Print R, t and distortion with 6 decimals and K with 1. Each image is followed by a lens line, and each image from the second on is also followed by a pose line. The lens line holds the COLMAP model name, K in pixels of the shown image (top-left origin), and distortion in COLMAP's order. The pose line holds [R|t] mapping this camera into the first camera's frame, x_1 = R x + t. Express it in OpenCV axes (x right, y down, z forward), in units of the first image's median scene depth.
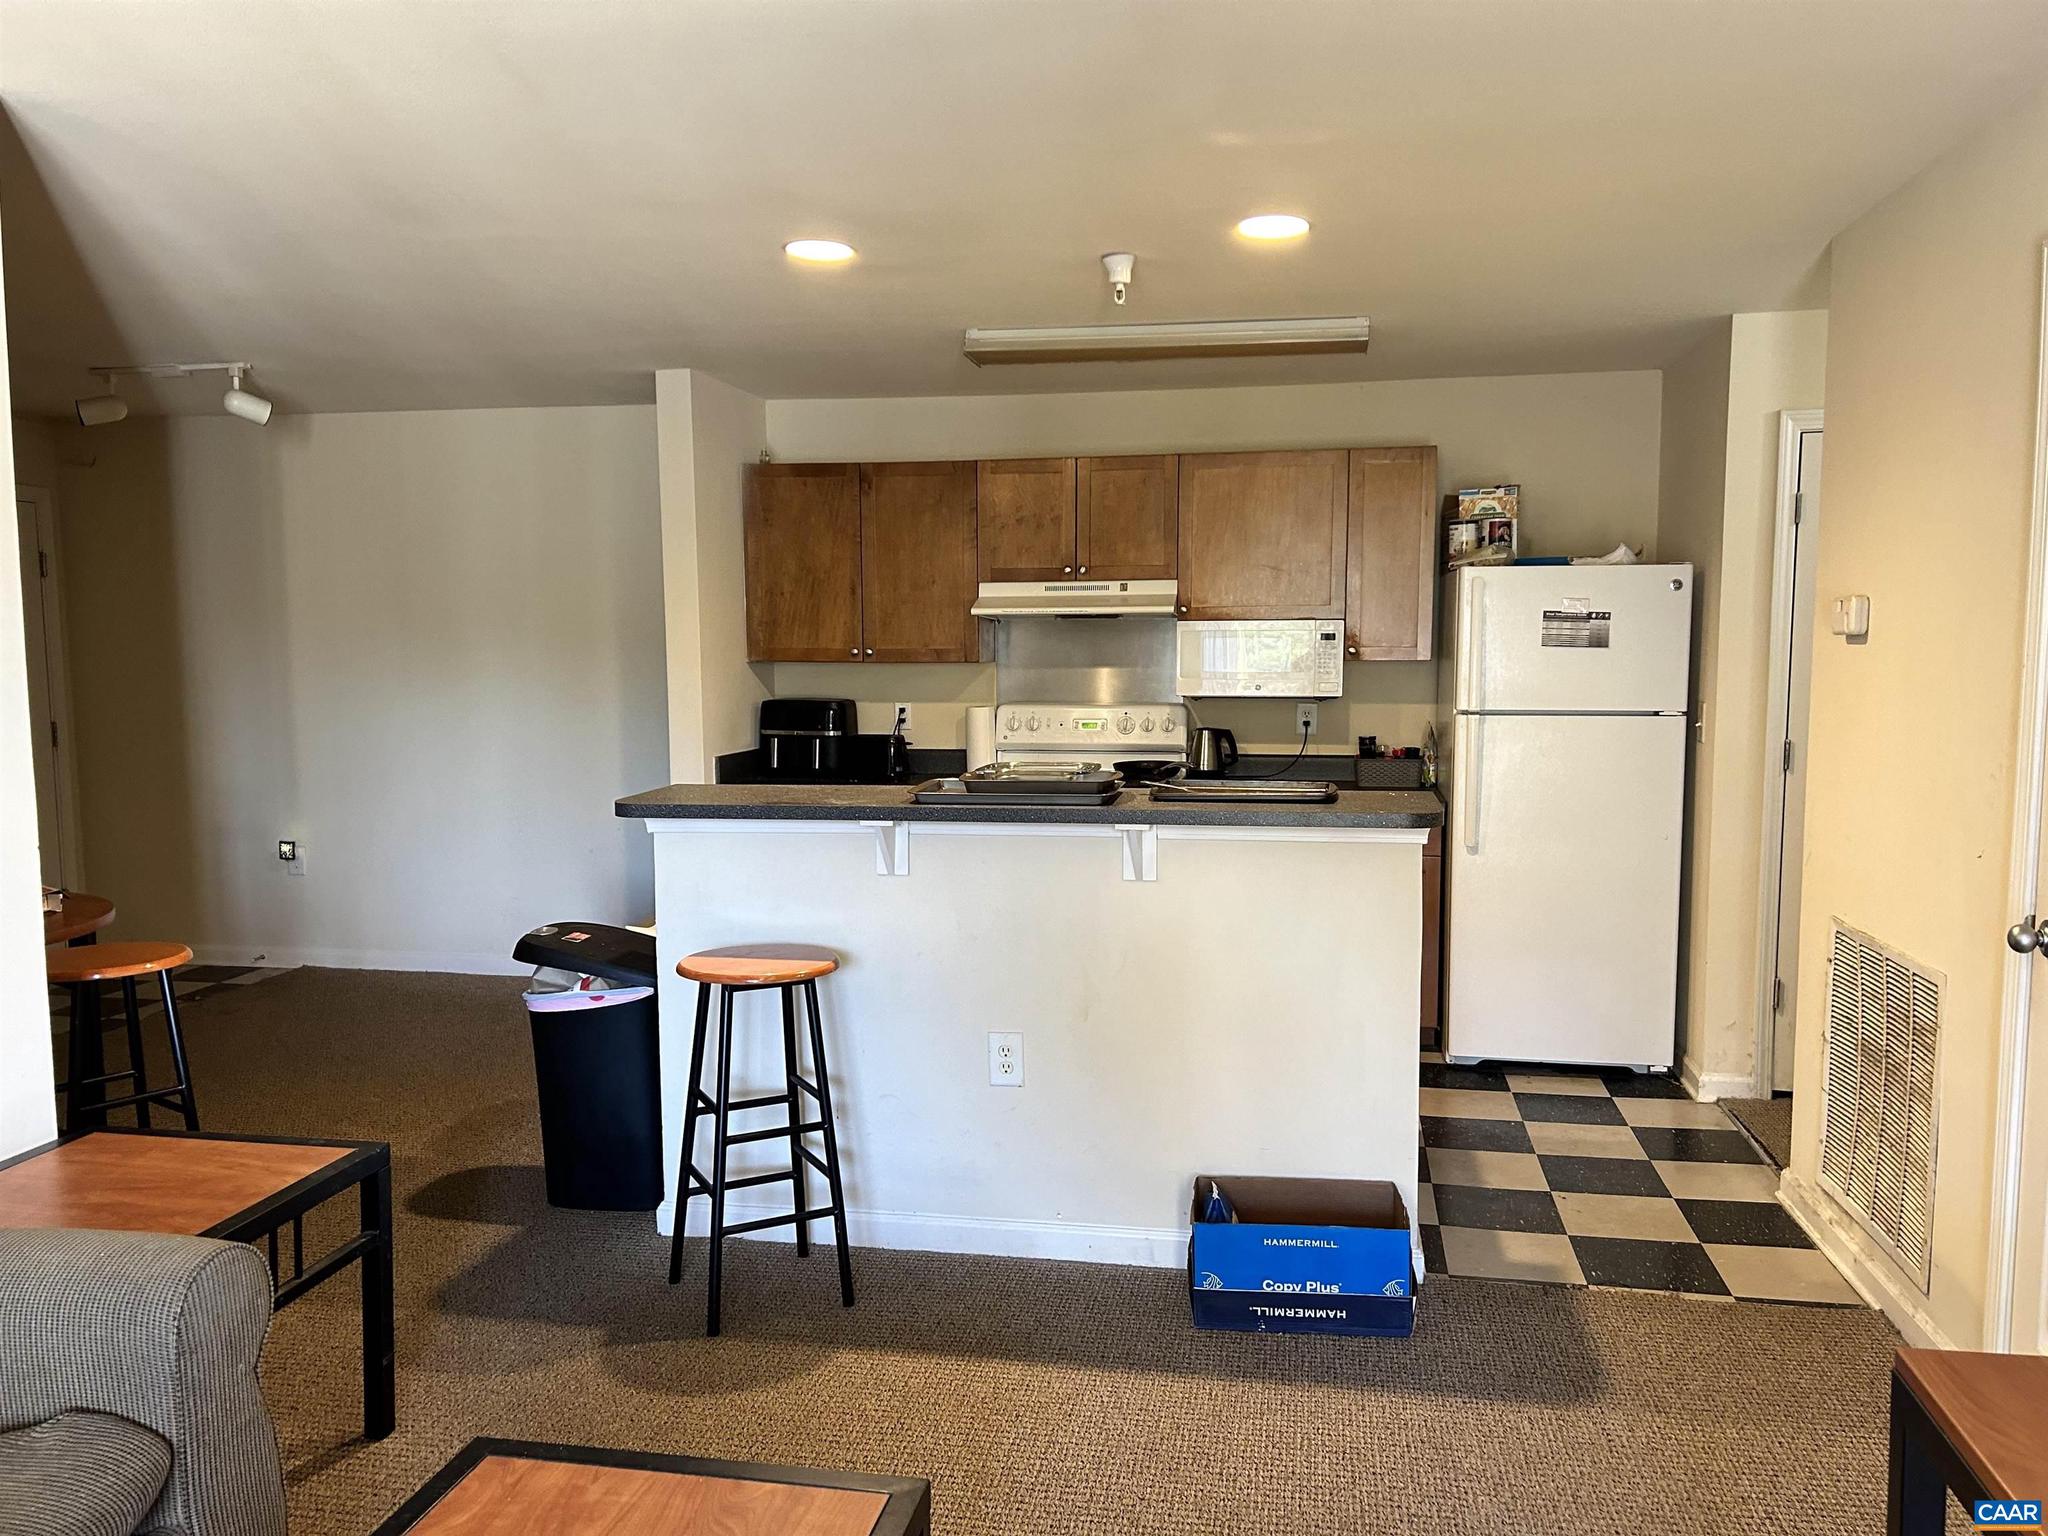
lens RADIAL K [[1535.5, 0, 1024.0], [0, 1535.5, 768.0], [0, 0, 1]] dist [0.049092, 0.000562]
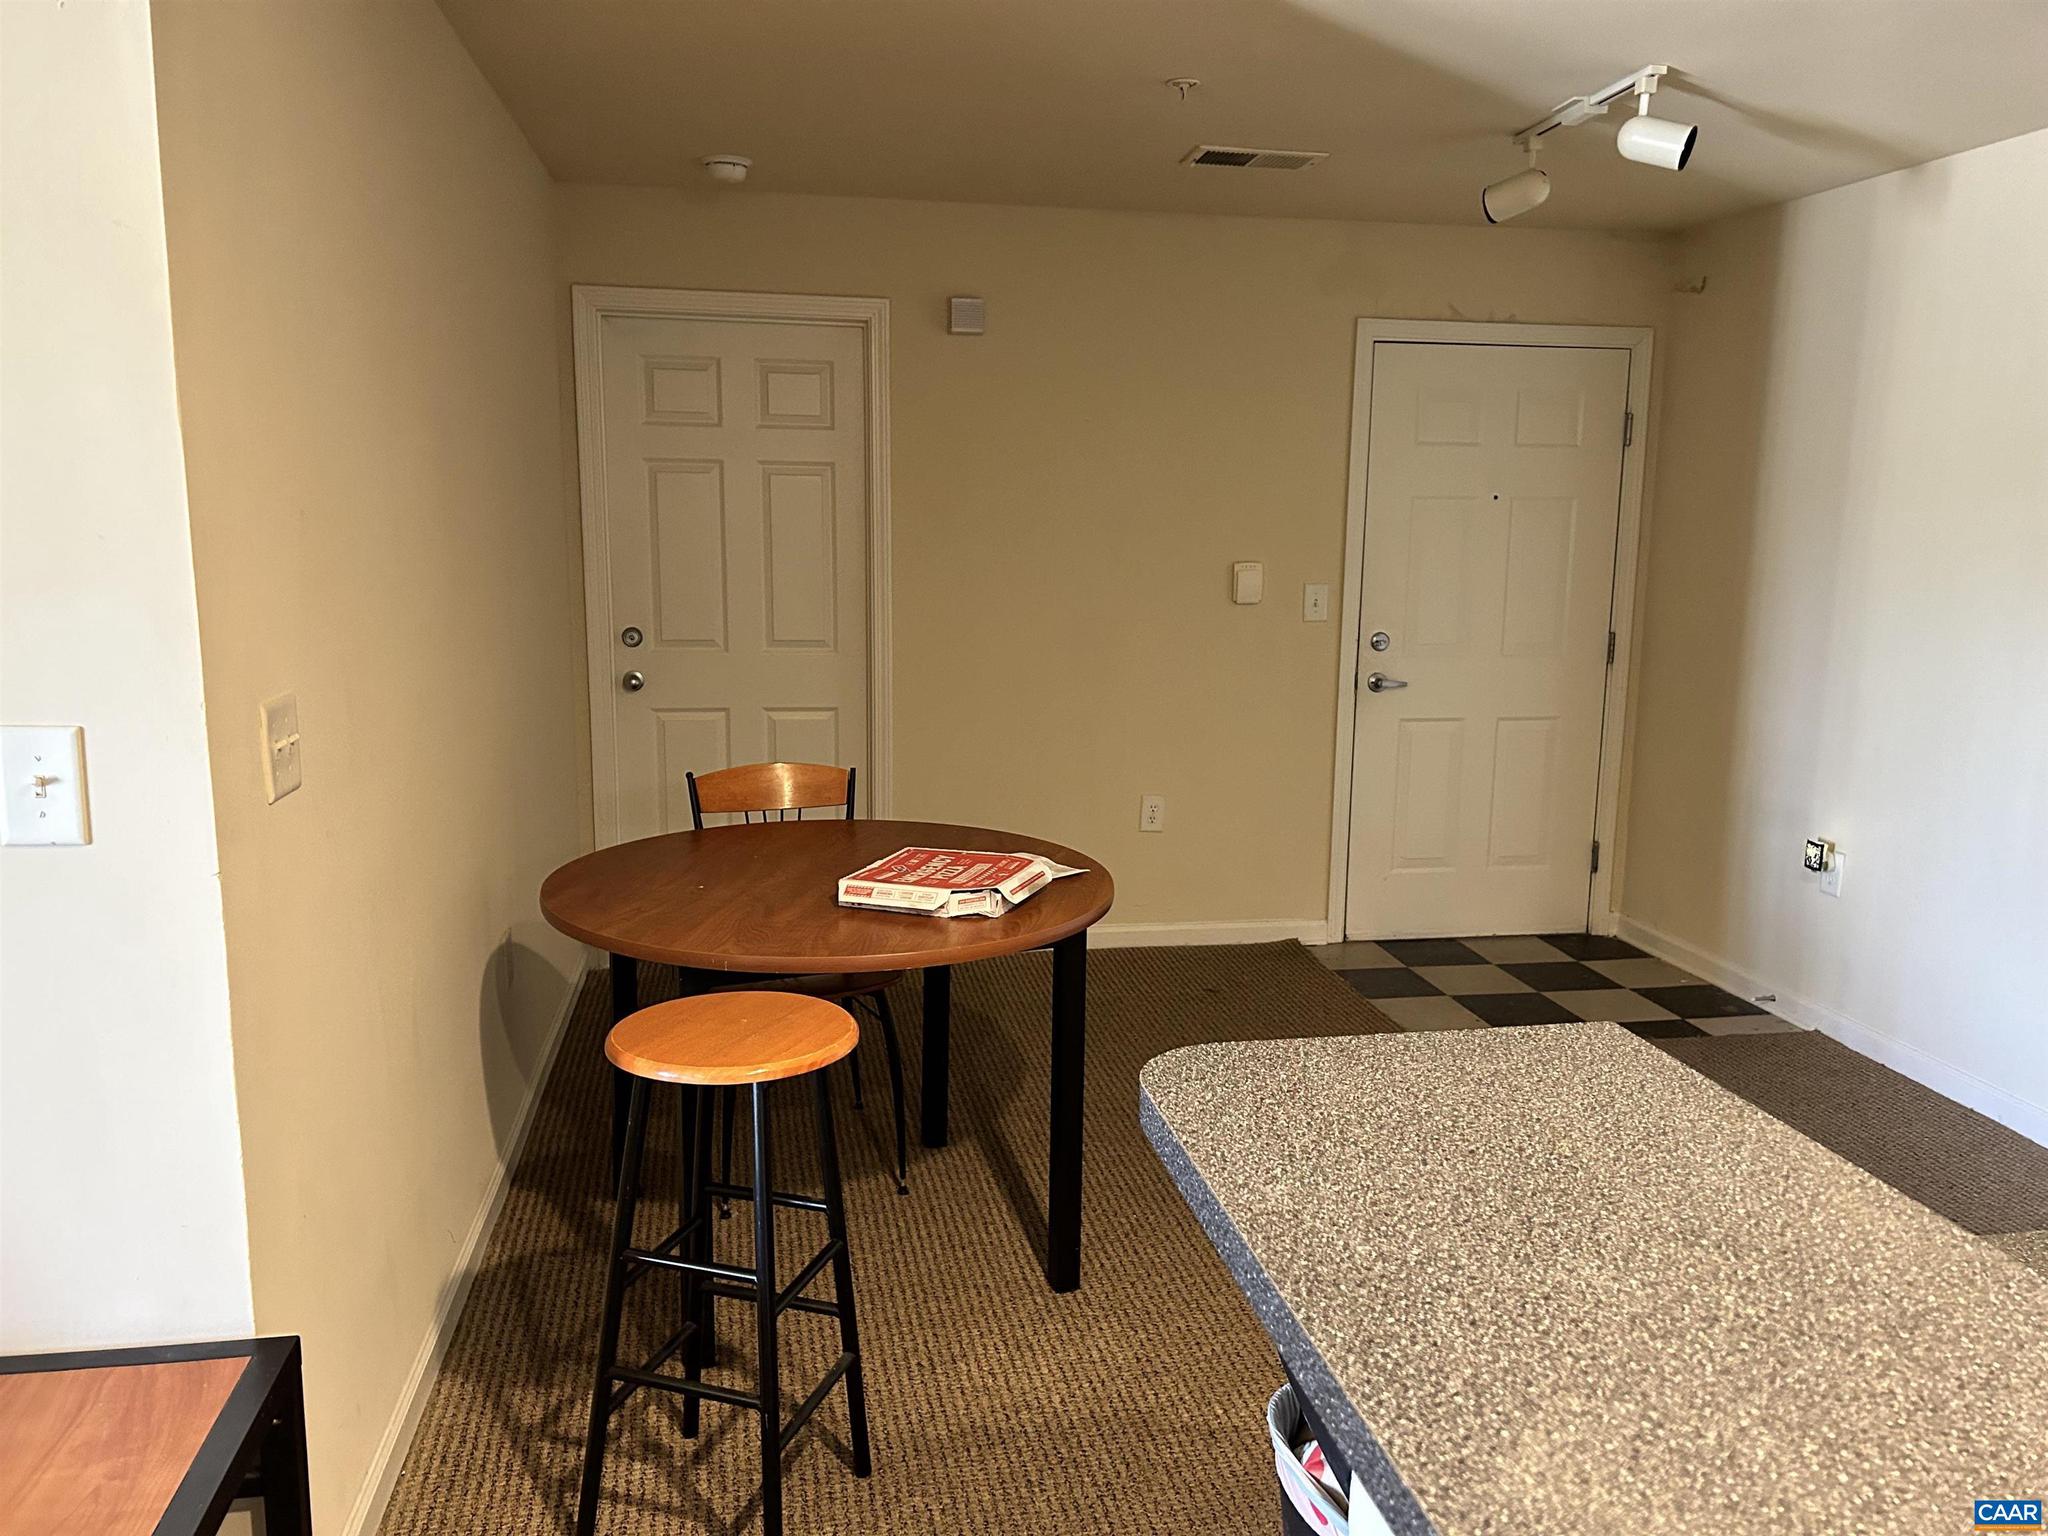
lens RADIAL K [[1535.5, 0, 1024.0], [0, 1535.5, 768.0], [0, 0, 1]] dist [0.049092, 0.000562]
pose [[0.362623, 0.168253, -0.916622, 0.004154], [-0.101506, 0.984846, 0.140620, -0.042758], [0.926391, 0.042050, 0.374207, 0.440348]]
